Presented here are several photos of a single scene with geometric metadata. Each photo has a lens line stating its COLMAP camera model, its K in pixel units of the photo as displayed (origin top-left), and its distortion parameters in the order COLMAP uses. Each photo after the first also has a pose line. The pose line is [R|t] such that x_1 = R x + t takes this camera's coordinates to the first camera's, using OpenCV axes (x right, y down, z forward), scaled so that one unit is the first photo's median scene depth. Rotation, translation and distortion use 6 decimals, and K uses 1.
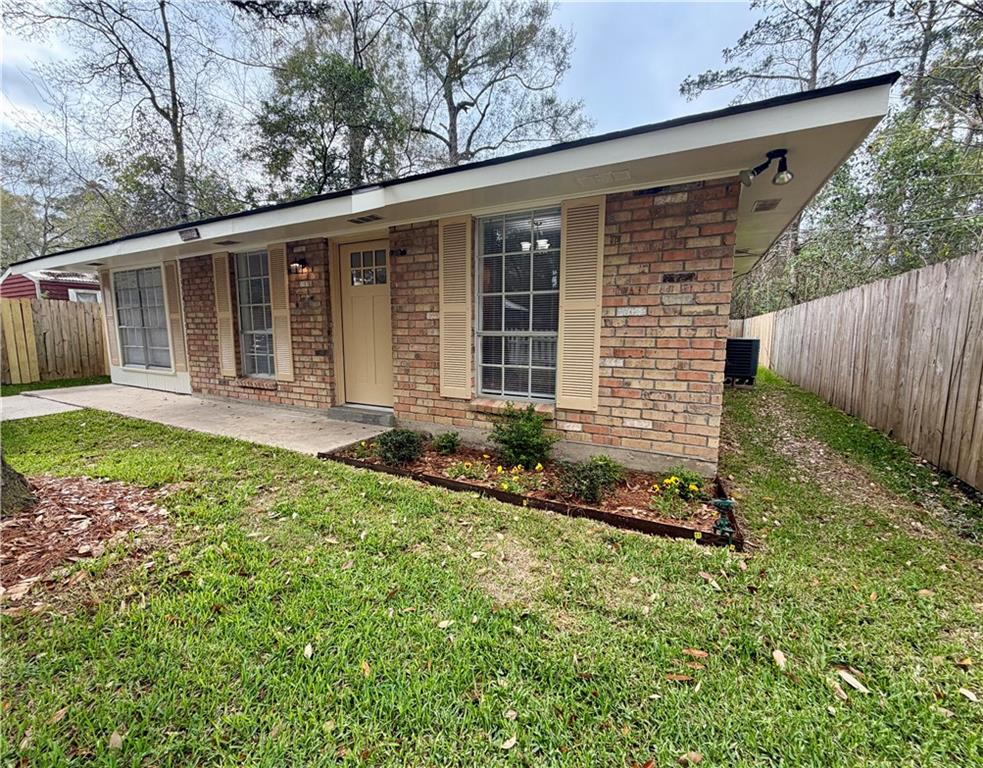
lens RADIAL K [[419.5, 0, 487.0], [0, 419.5, 388.1], [0, 0, 1]] dist [0.002692, -0.000193]
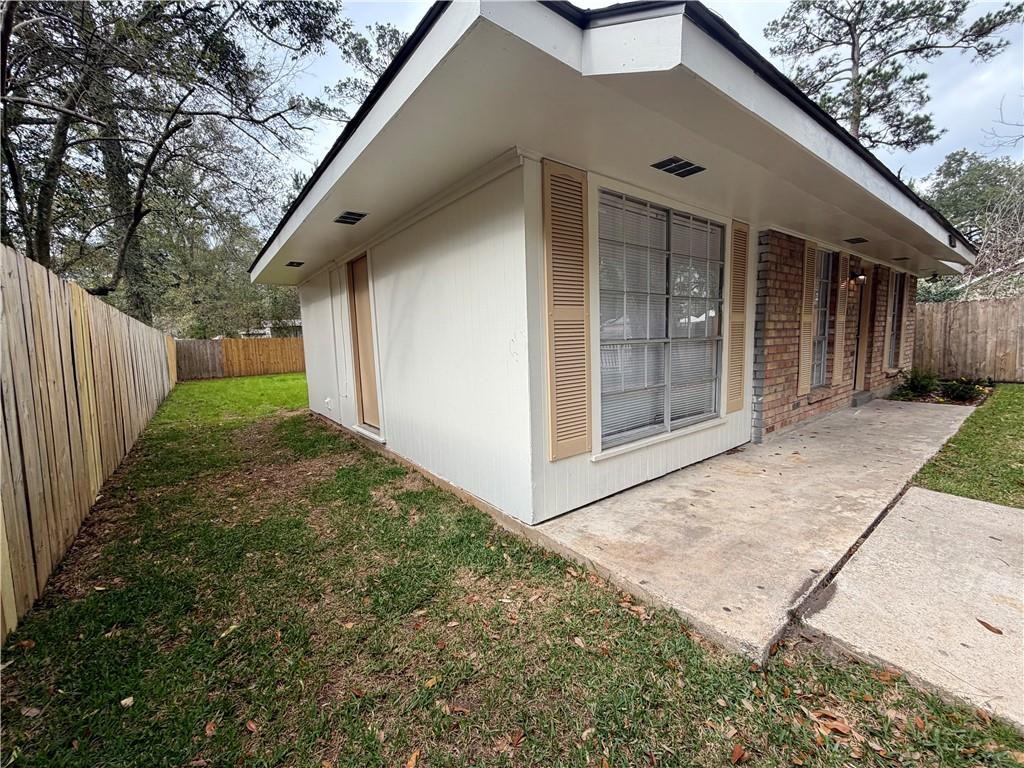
lens RADIAL K [[409.9, 0, 510.8], [0, 409.9, 377.6], [0, 0, 1]] dist [-0.000851, 0.001295]
pose [[0.401906, -0.103972, 0.909759, -2.252082], [0.152425, 0.987267, 0.045493, -0.263906], [-0.902905, 0.120386, 0.412637, 1.713923]]
